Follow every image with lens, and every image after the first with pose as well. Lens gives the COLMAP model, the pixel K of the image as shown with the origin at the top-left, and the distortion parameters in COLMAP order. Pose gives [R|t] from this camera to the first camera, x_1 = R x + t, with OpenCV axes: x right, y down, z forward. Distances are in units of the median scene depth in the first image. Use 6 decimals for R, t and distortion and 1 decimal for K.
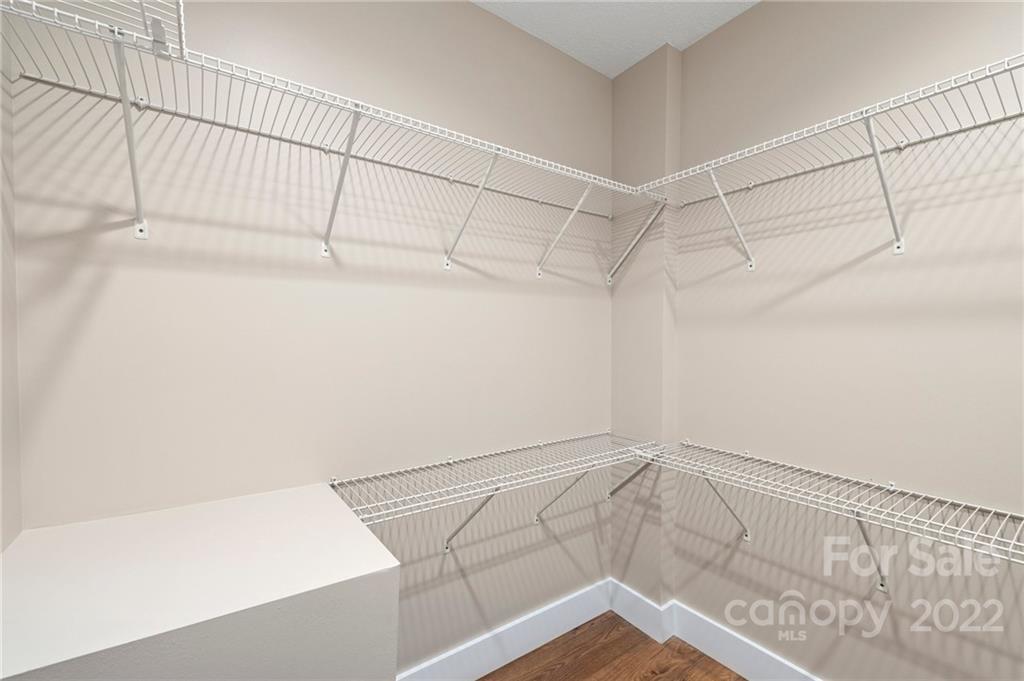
lens RADIAL K [[424.1, 0, 512.0], [0, 424.1, 340.5], [0, 0, 1]] dist [0.000821, -0.000048]
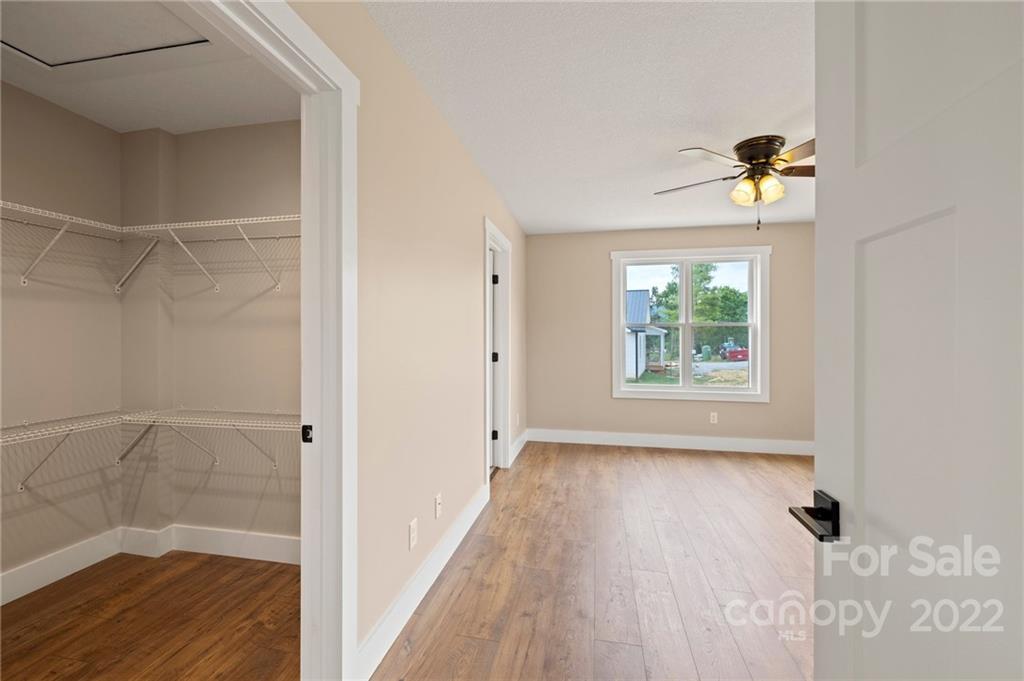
lens RADIAL K [[431.1, 0, 511.5], [0, 431.1, 329.6], [0, 0, 1]] dist [0.000012, 0.000009]
pose [[0.743411, 0.006105, 0.668807, 0.260361], [0.004118, 0.999898, -0.013705, 0.000726], [-0.668822, 0.012943, 0.743310, -0.794427]]
